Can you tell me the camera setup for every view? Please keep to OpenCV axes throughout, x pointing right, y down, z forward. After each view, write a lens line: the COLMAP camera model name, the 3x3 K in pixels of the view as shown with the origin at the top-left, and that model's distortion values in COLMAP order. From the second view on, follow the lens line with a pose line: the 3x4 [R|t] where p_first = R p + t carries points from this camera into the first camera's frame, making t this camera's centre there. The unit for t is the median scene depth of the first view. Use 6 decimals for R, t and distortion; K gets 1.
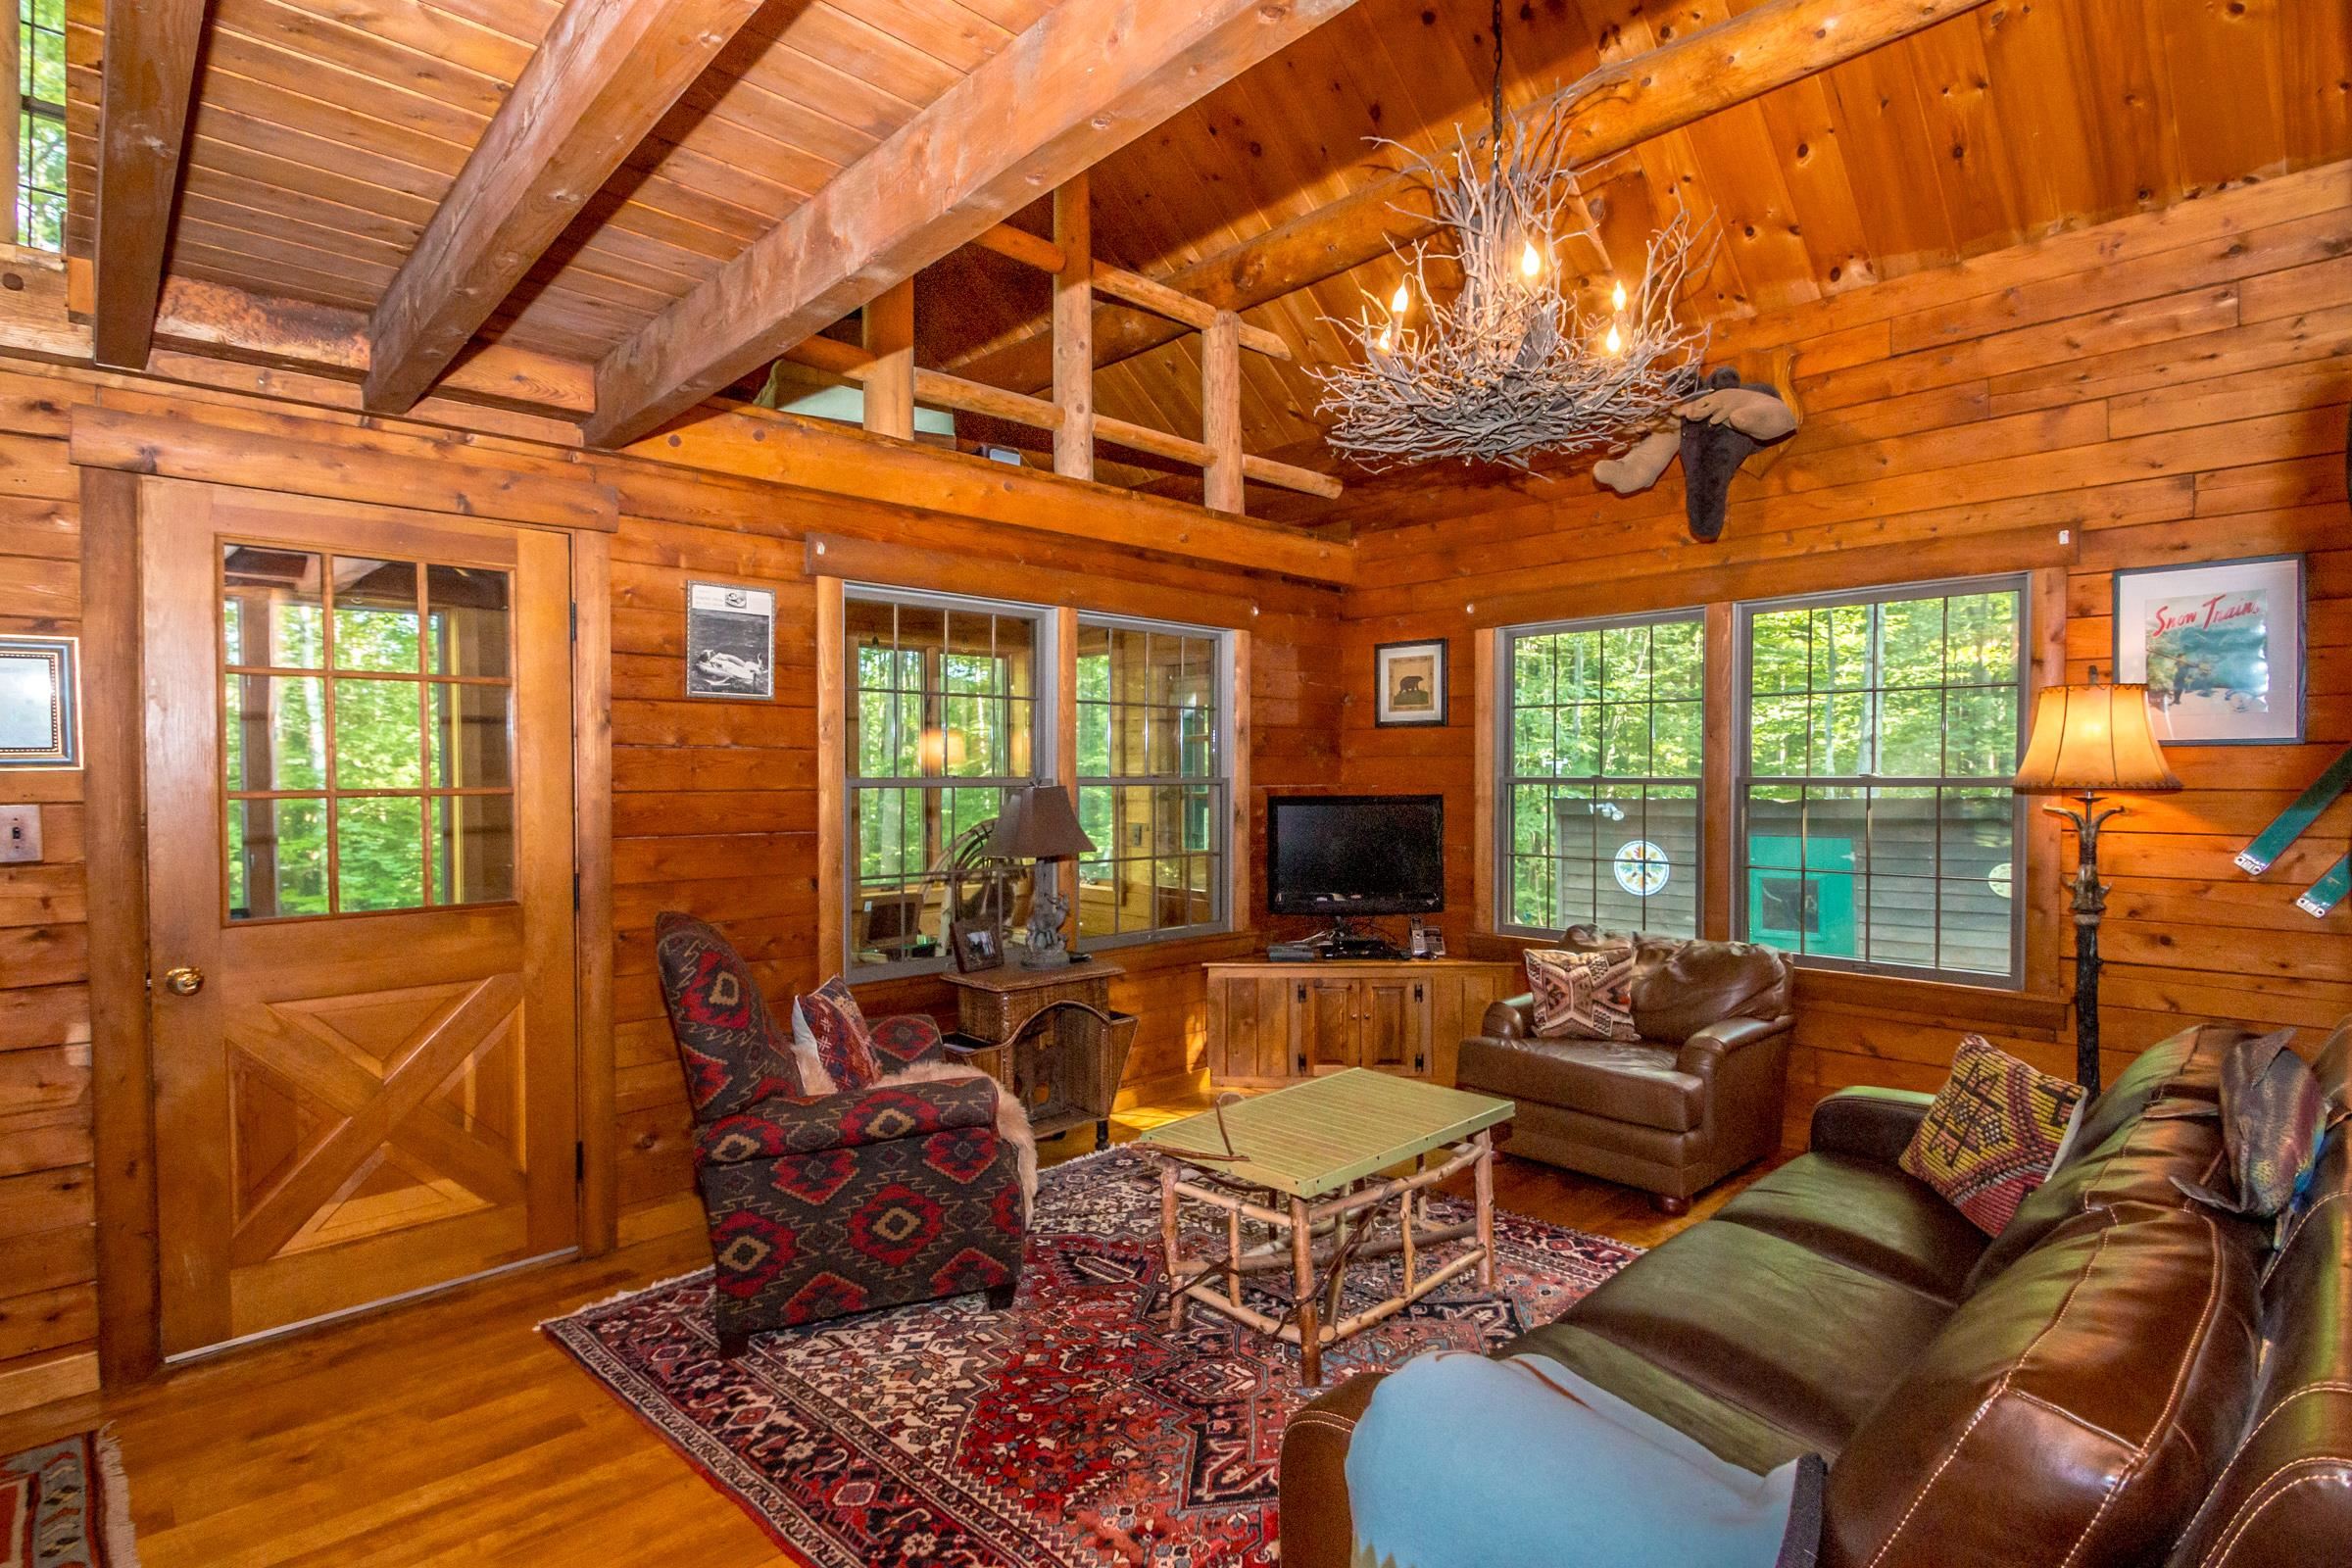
lens RADIAL K [[1162.6, 0, 1176.8], [0, 1162.6, 784.3], [0, 0, 1]] dist [-0.000700, -0.000437]
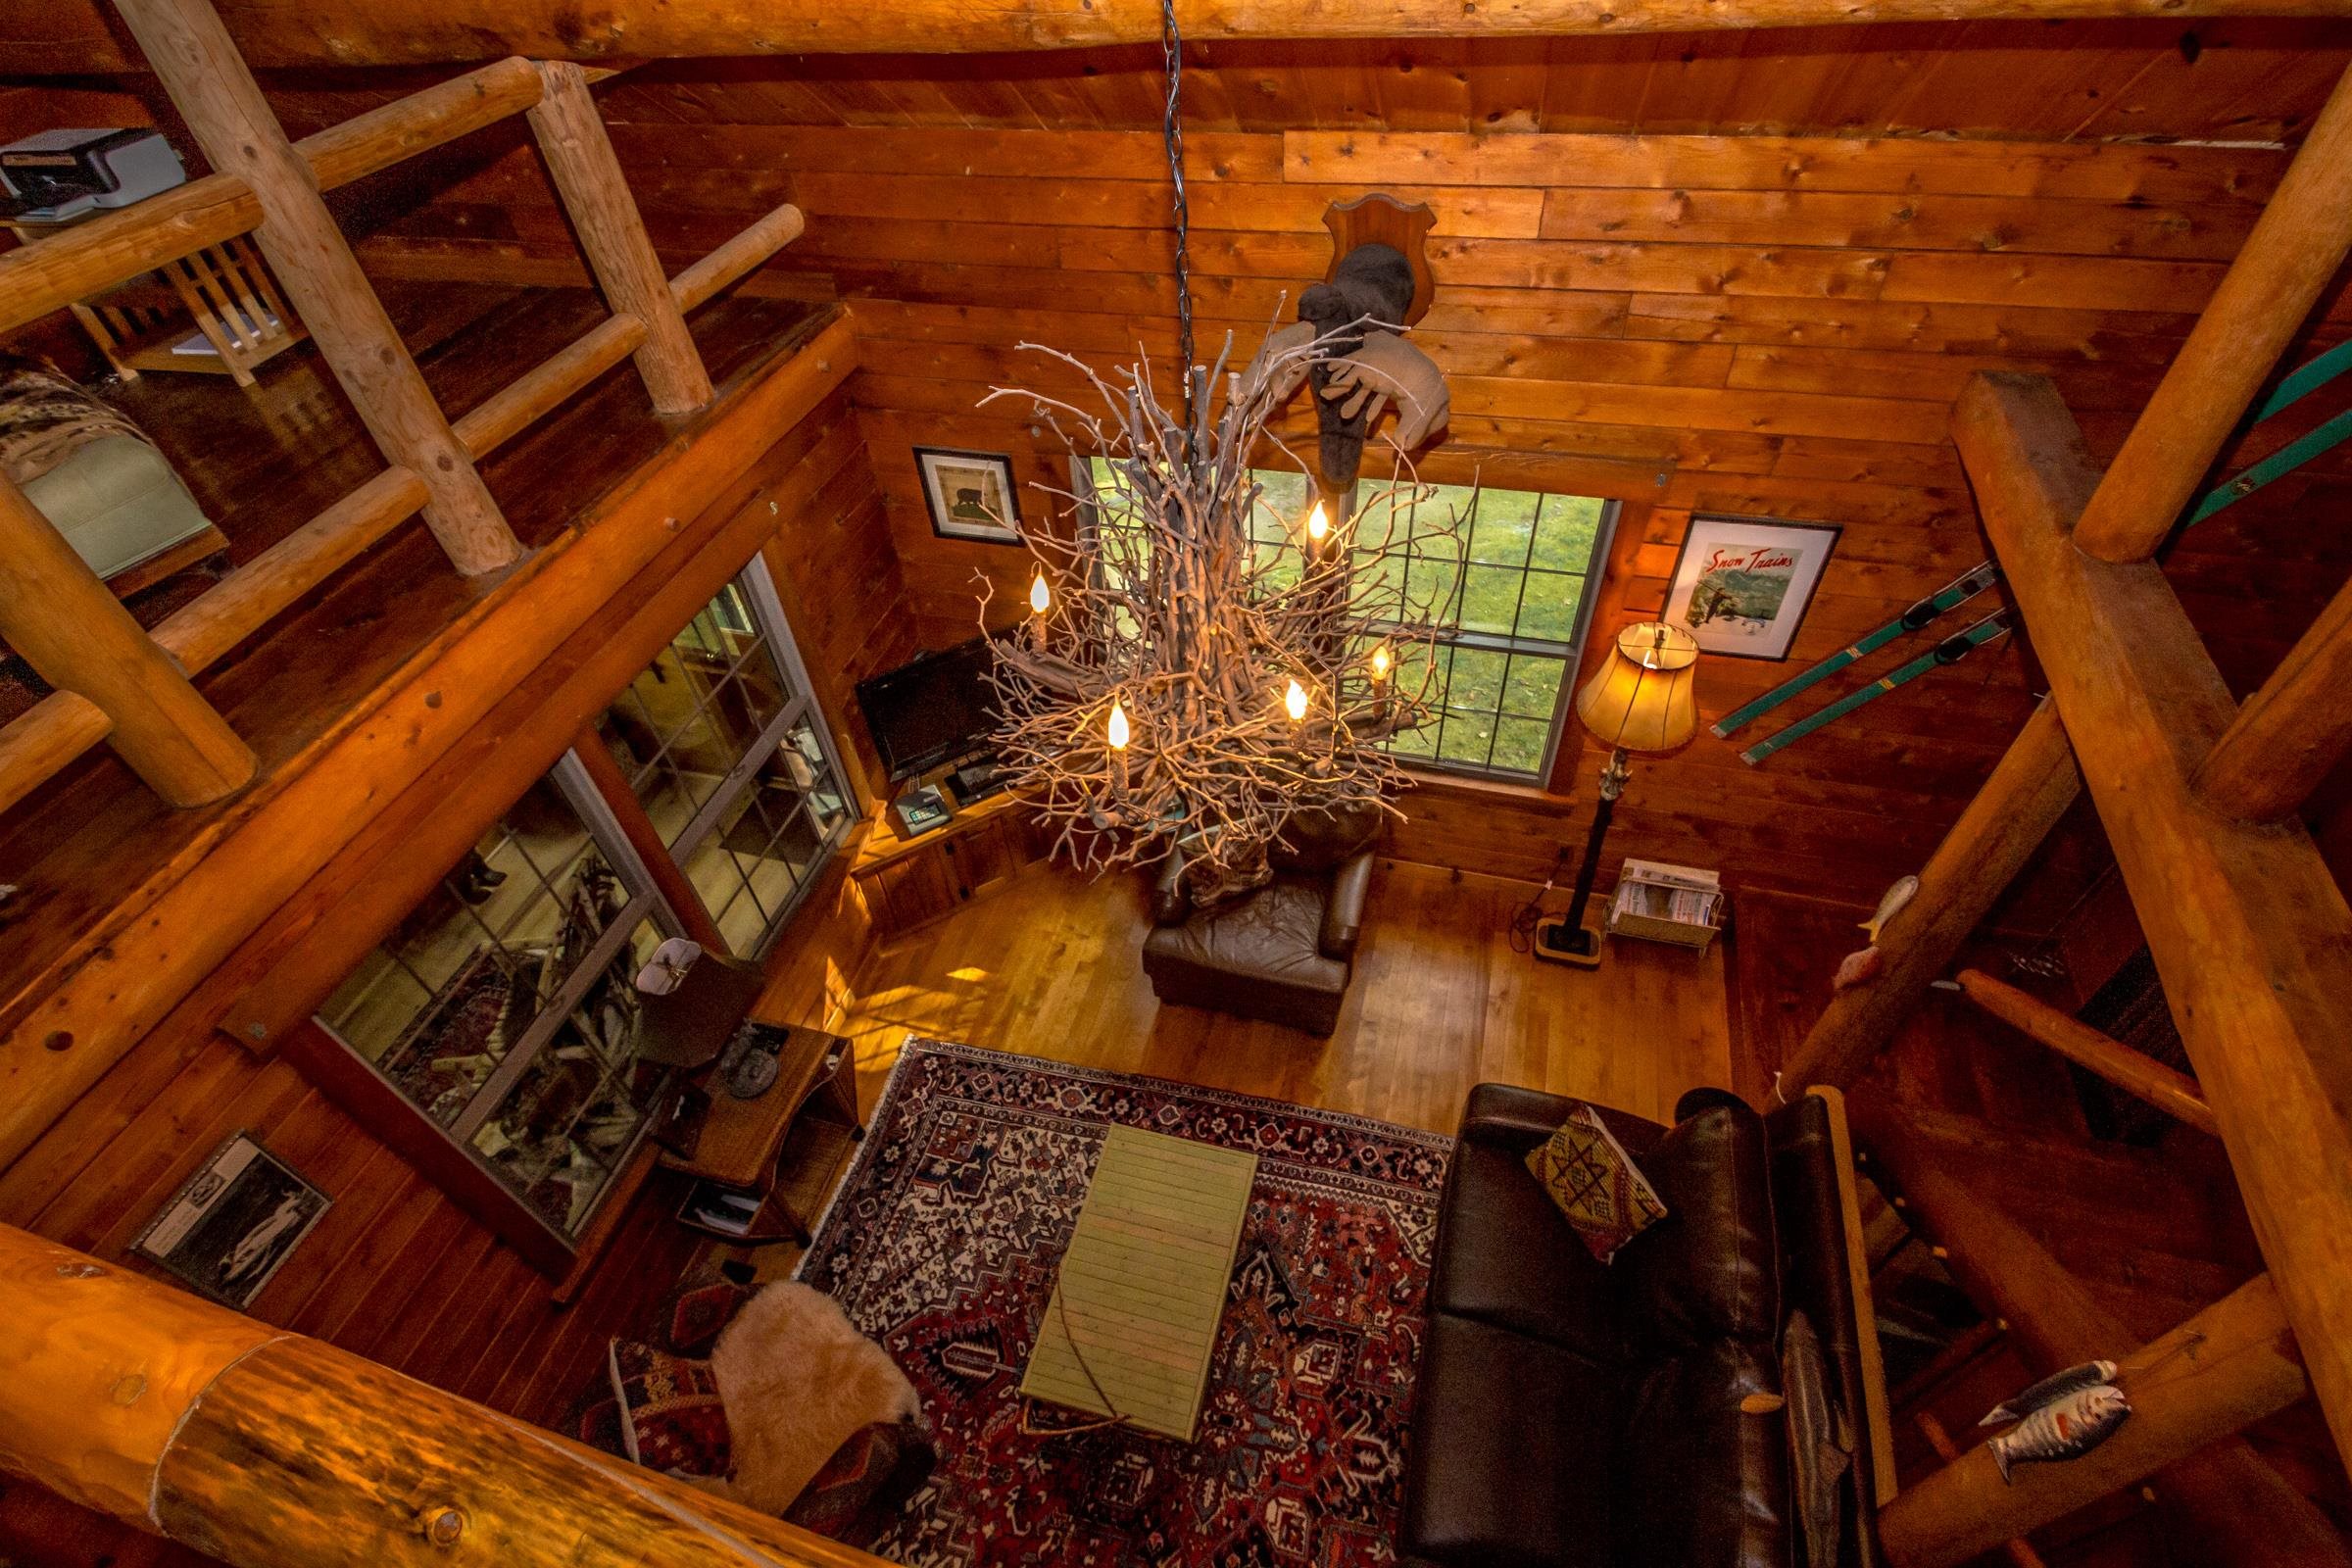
lens RADIAL K [[1088.7, 0, 1164.1], [0, 1088.7, 785.6], [0, 0, 1]] dist [0.001264, 0.000067]
pose [[0.867652, -0.391082, 0.306977, -0.001302], [0.074528, 0.712780, 0.697417, -0.671986], [-0.491554, -0.582237, 0.647591, 0.423074]]
